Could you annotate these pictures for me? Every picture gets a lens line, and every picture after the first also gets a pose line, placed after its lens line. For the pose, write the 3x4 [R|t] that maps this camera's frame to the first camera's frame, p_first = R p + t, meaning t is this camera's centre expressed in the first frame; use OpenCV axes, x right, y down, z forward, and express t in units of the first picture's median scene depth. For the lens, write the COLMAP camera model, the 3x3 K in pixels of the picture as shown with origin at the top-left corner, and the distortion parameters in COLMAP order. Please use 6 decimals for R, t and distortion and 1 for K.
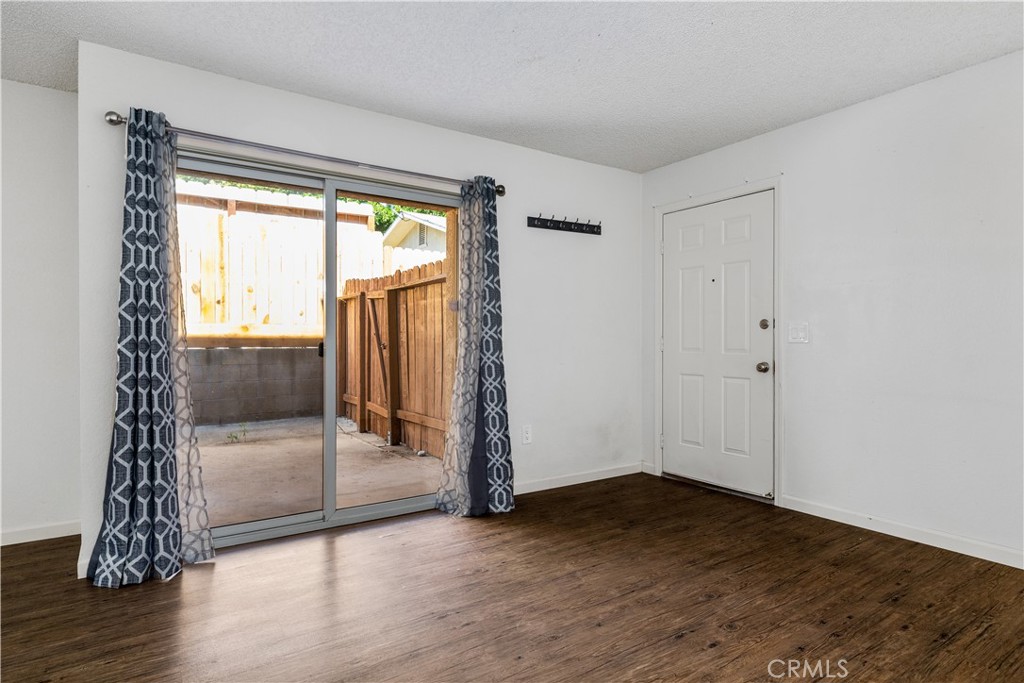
lens RADIAL K [[568.2, 0, 512.0], [0, 568.2, 341.5], [0, 0, 1]] dist [-0.002366, 0.000009]
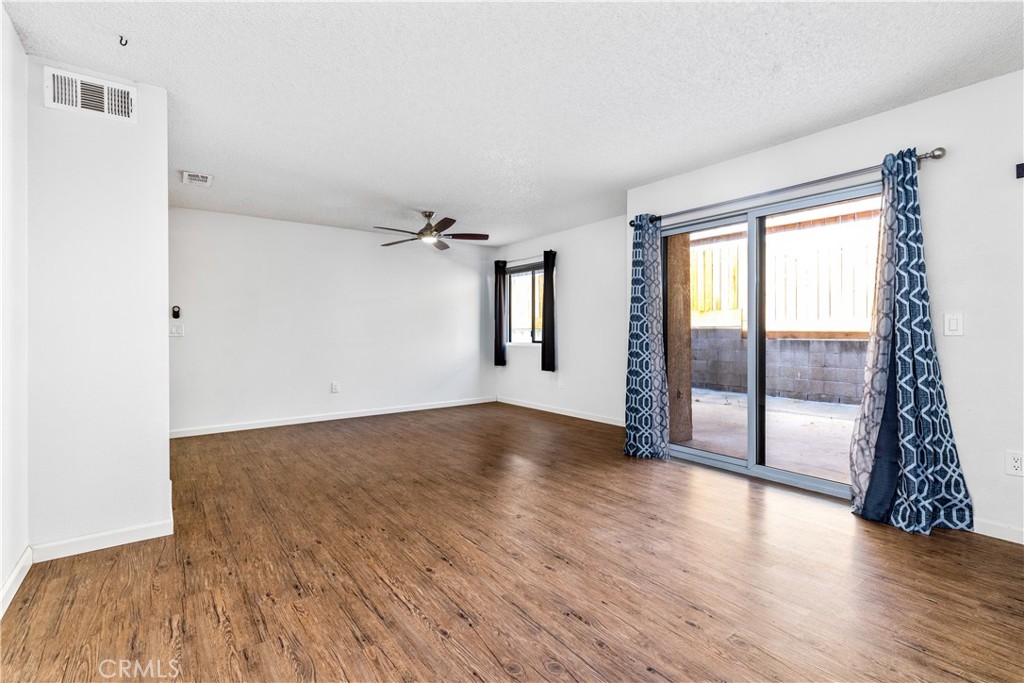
lens RADIAL K [[491.9, 0, 512.0], [0, 491.9, 341.5], [0, 0, 1]] dist [0.001661, 0.000874]
pose [[0.008728, 0.011199, -0.999899, 0.787670], [-0.007056, 0.999913, 0.011138, 0.006077], [0.999937, 0.006958, 0.008807, 0.416256]]
